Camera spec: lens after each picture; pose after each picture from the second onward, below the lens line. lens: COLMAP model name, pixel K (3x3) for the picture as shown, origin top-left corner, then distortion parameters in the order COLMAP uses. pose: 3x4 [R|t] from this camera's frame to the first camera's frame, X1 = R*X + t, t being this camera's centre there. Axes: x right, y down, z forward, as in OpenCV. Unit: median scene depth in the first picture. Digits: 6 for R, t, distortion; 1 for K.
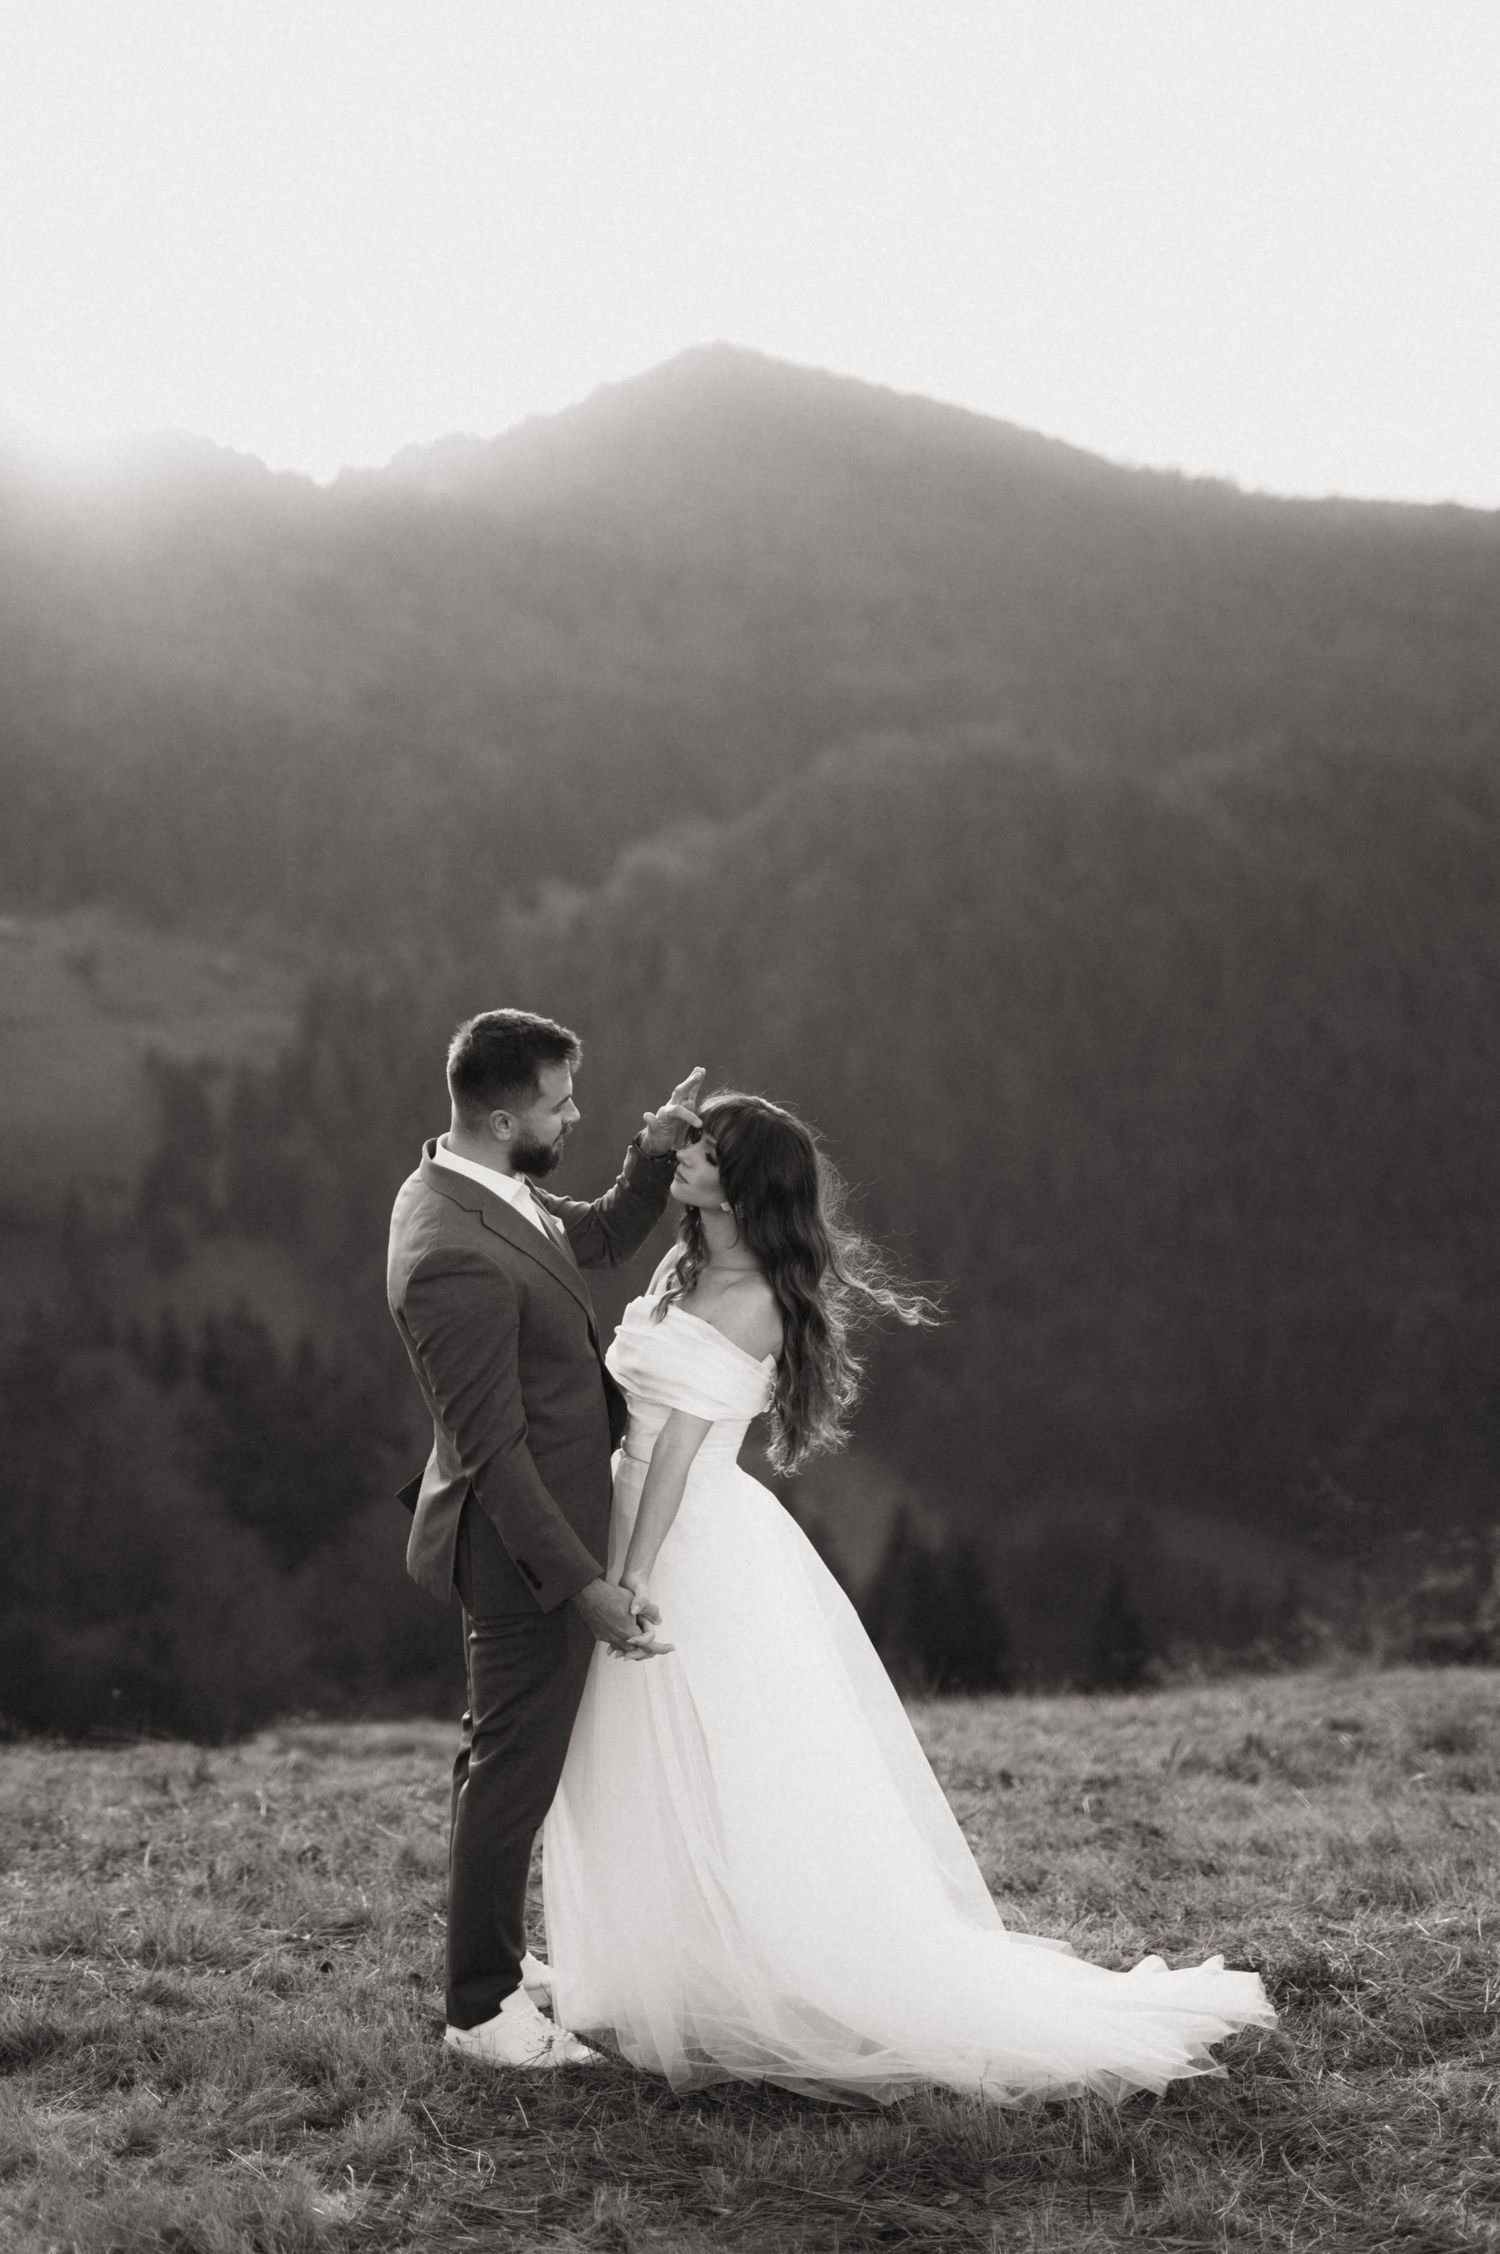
lens RADIAL K [[3440.2, 0, 749.1], [0, 3440.2, 1085.5], [0, 0, 1]] dist [-0.007977, 0.085341]
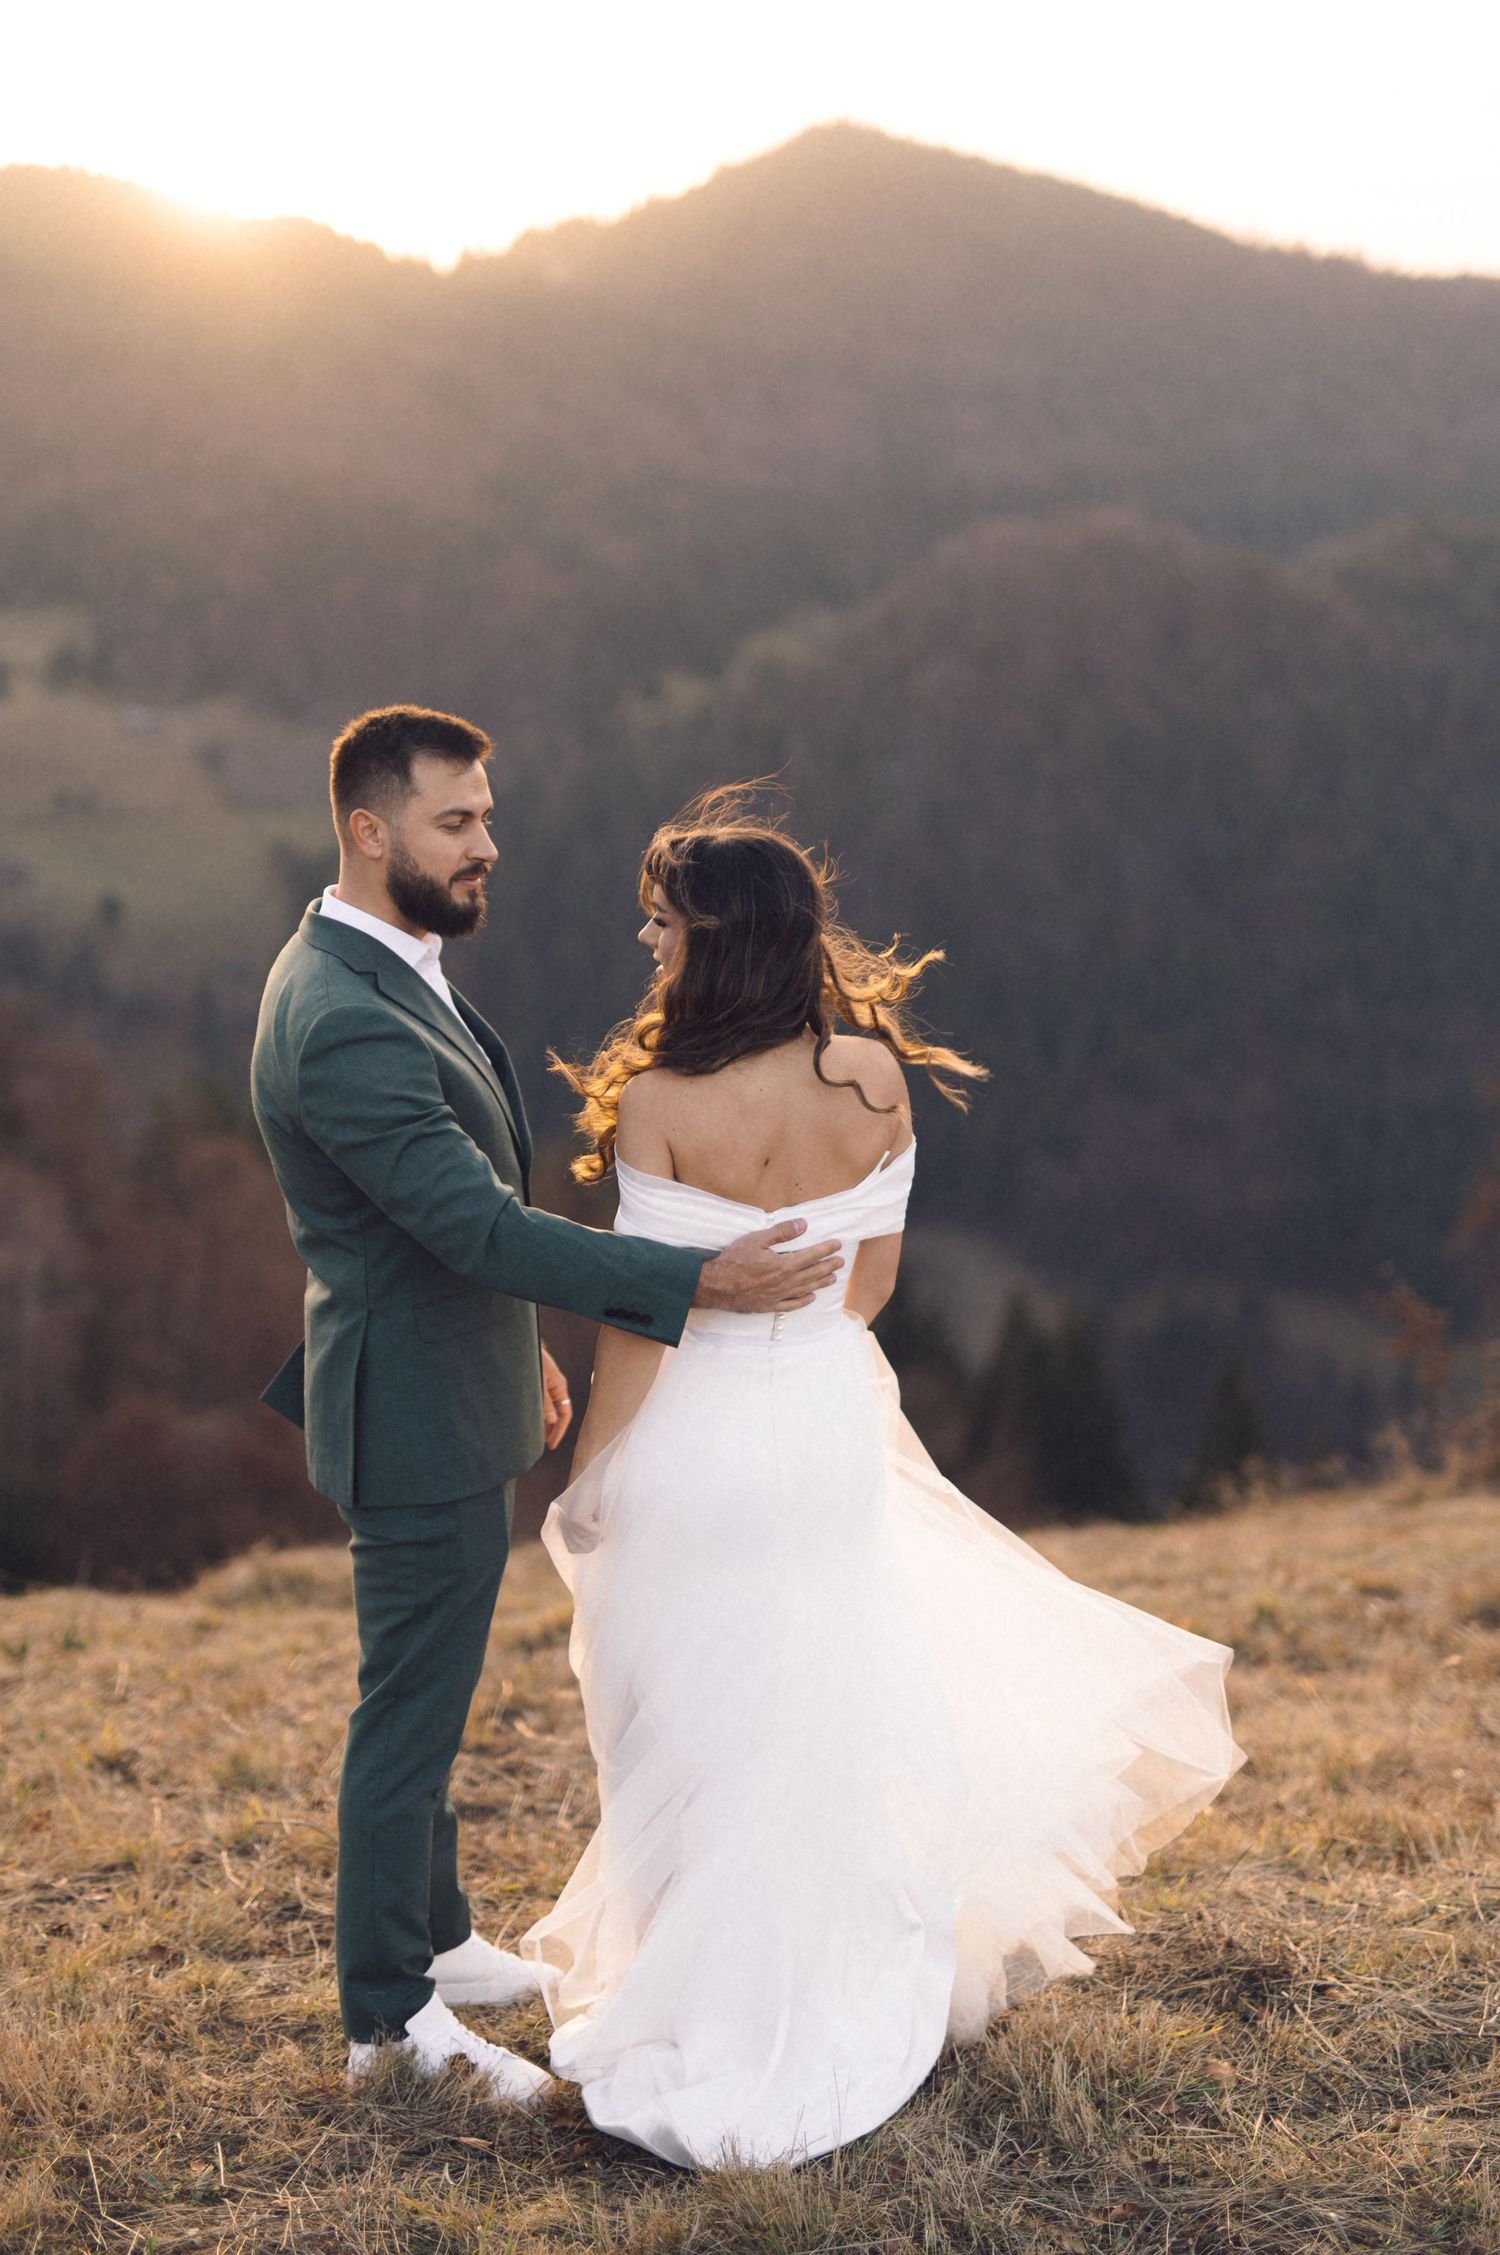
lens RADIAL K [[3375.1, 0, 750.0], [0, 3375.1, 1127.5], [0, 0, 1]] dist [0.005955, 0.042445]
pose [[0.999259, 0.000043, -0.038488, 0.050265], [0.002817, 0.997235, 0.074258, 0.005698], [0.038385, -0.074311, 0.996496, 0.160031]]
